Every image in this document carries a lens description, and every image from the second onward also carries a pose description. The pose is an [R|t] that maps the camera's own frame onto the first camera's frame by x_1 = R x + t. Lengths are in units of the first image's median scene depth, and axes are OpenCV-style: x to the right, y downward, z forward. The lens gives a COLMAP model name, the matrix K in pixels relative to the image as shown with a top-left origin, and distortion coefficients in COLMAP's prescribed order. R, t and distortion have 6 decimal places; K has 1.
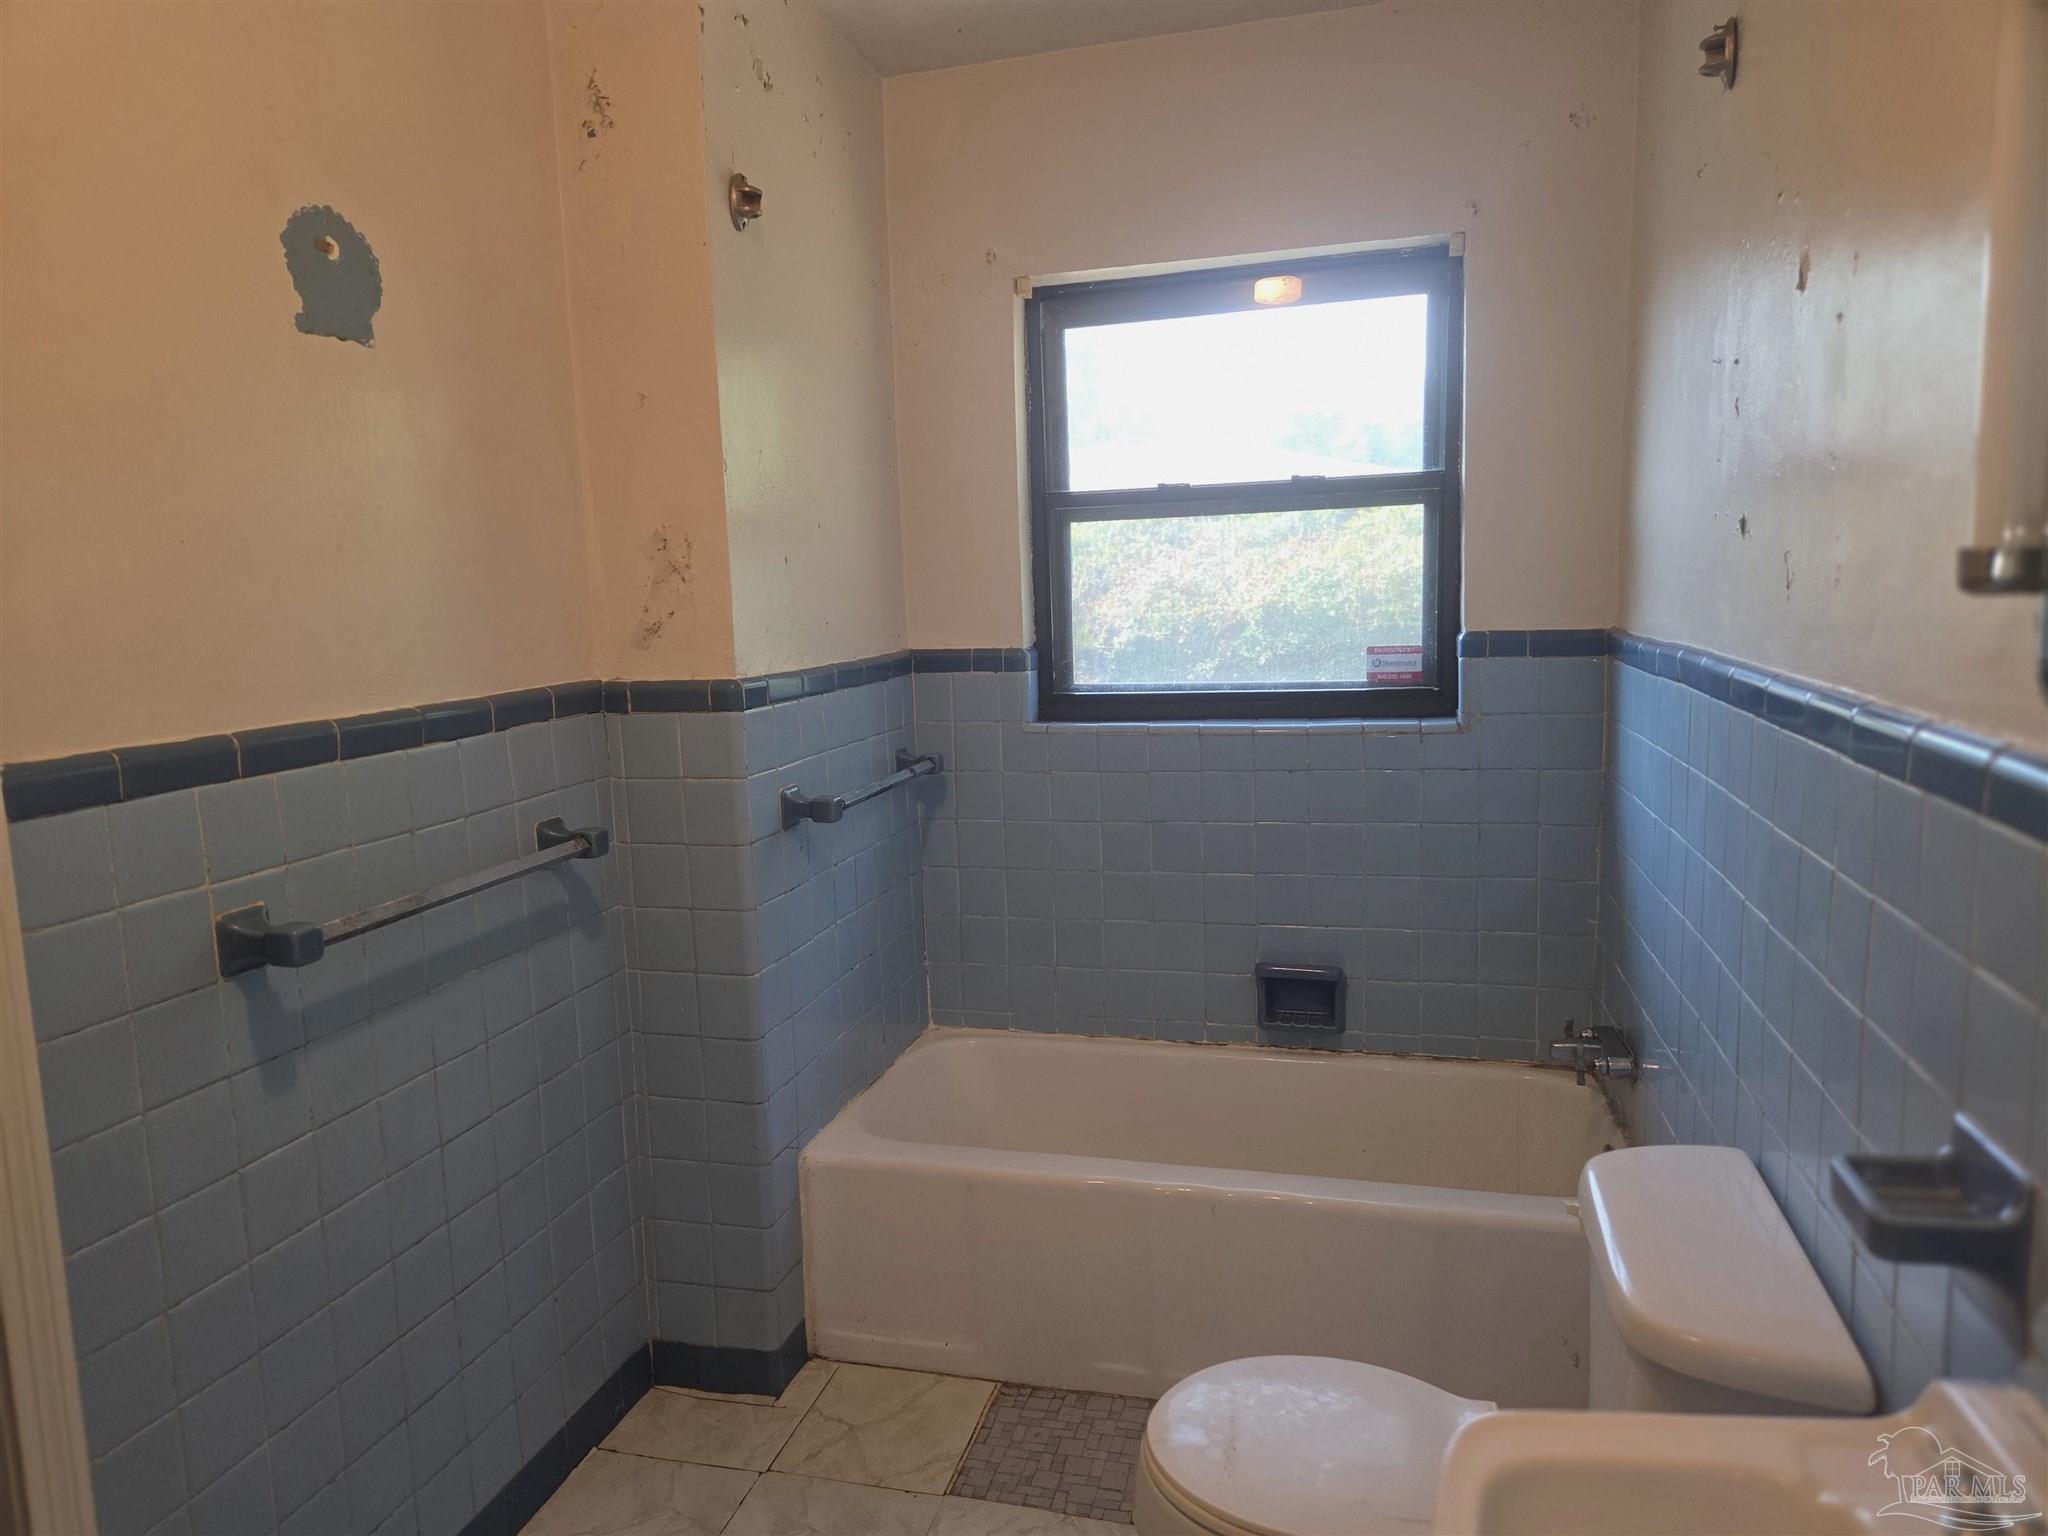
lens RADIAL K [[1384.4, 0, 1009.9], [0, 1384.4, 771.2], [0, 0, 1]] dist [0.065282, -0.053957]
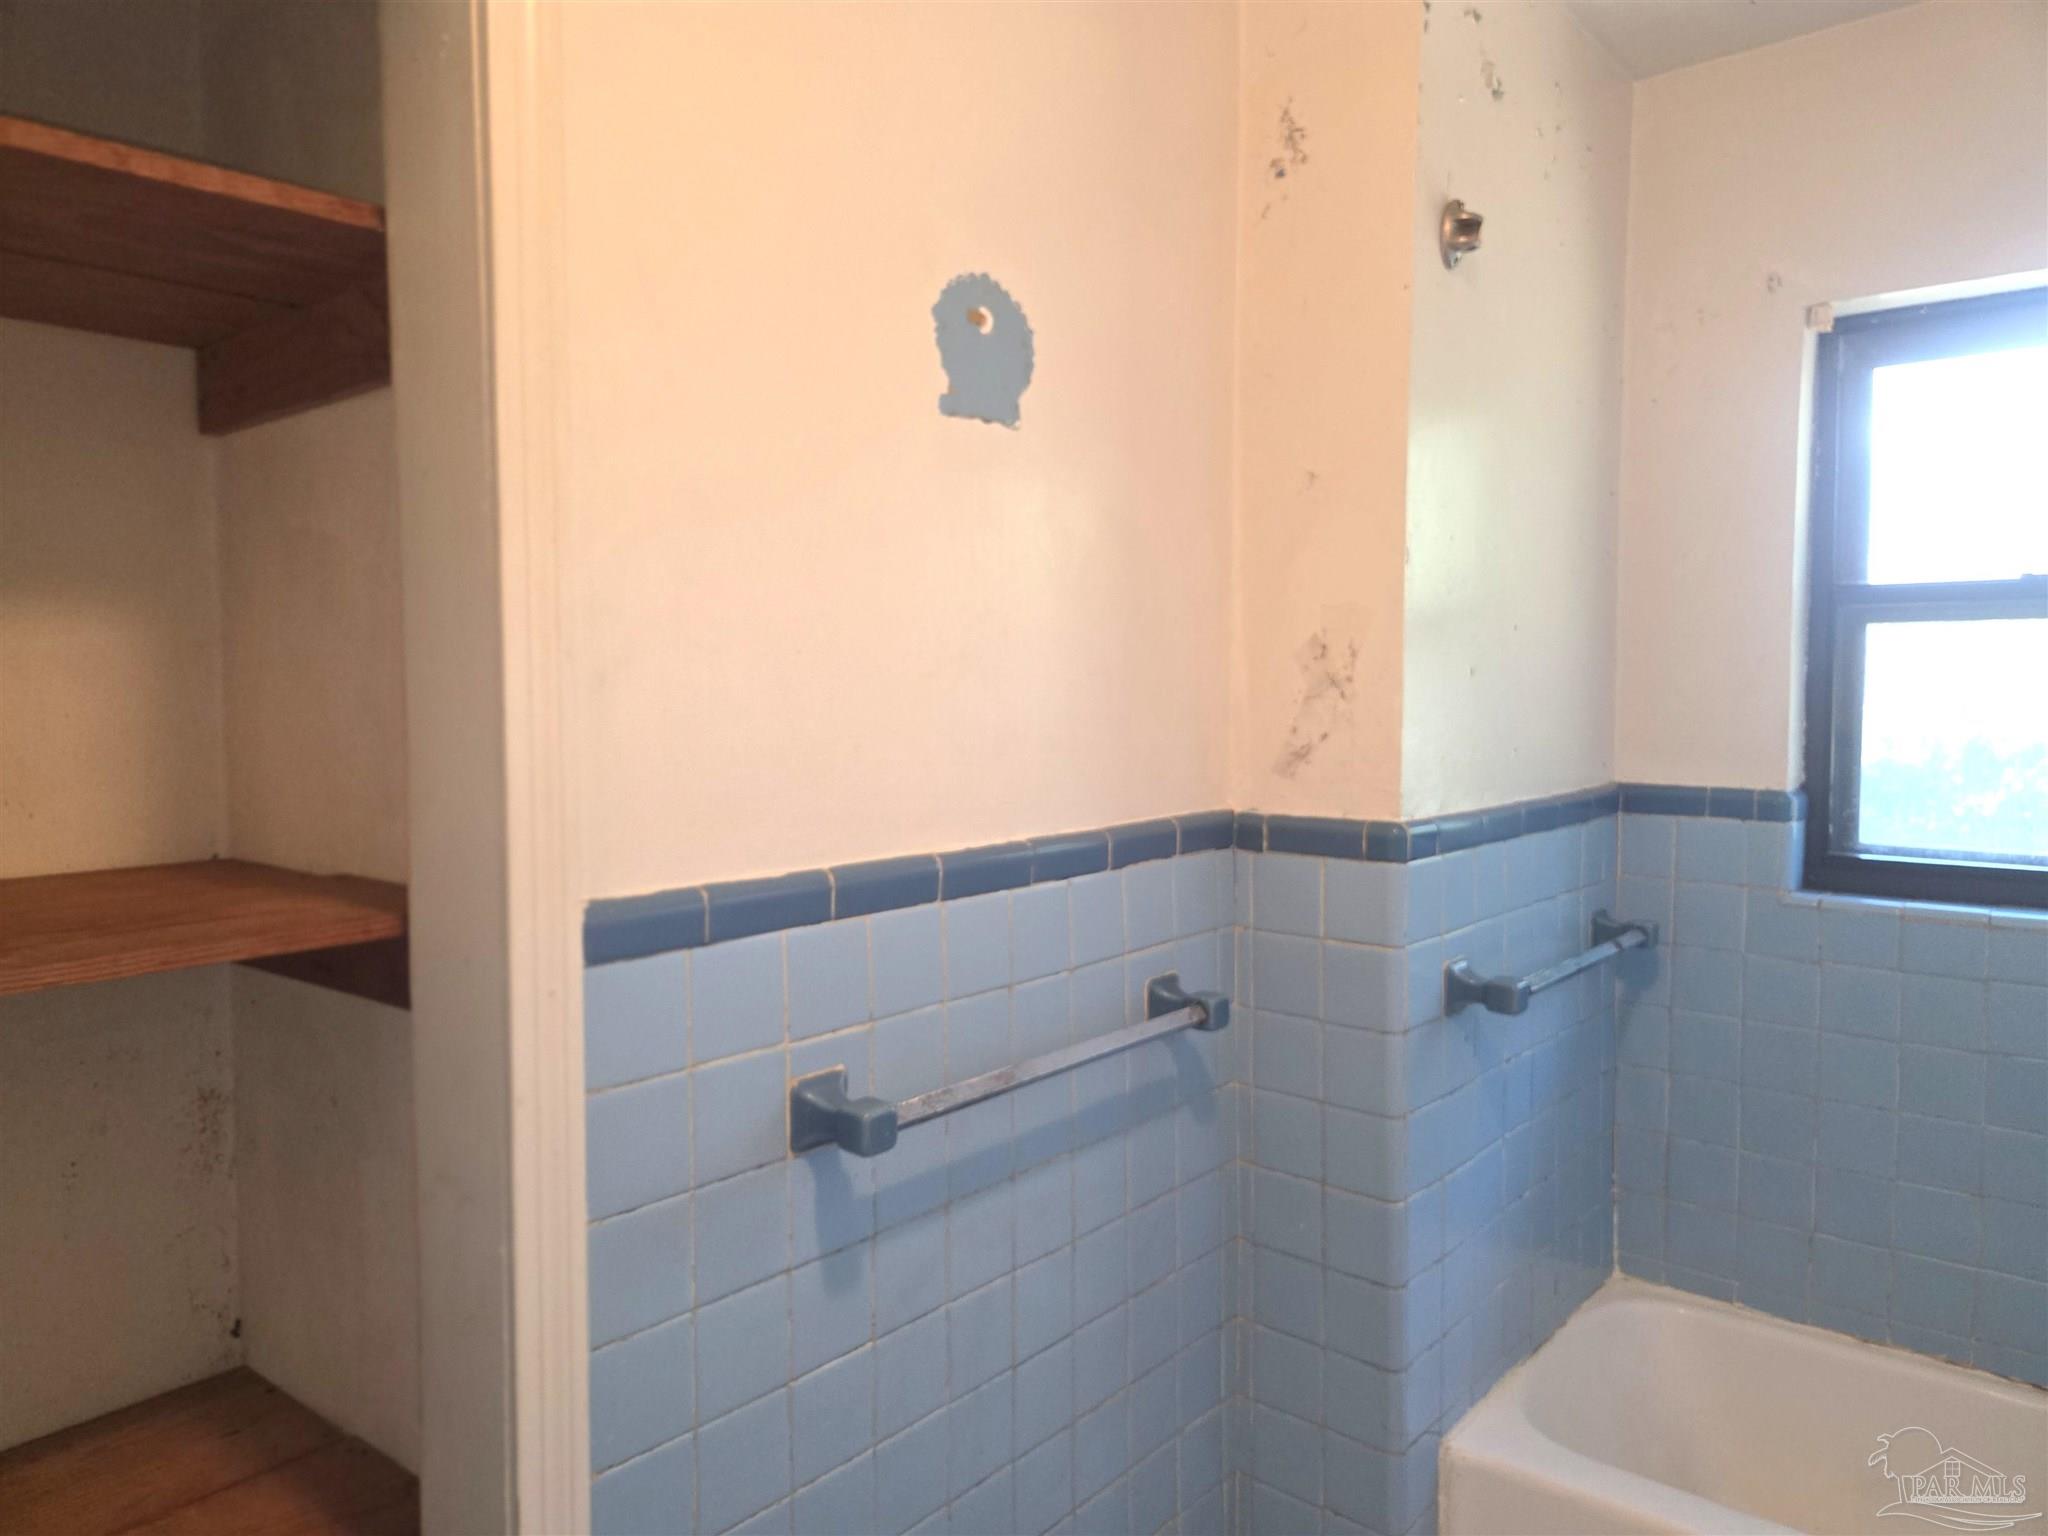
lens RADIAL K [[1384.4, 0, 1015.6], [0, 1384.4, 763.5], [0, 0, 1]] dist [0.065282, -0.053957]
pose [[0.905552, 0.056406, -0.420470, -0.058668], [-0.084090, 0.995322, -0.047580, -0.039515], [0.415819, 0.078443, 0.906058, 0.171340]]
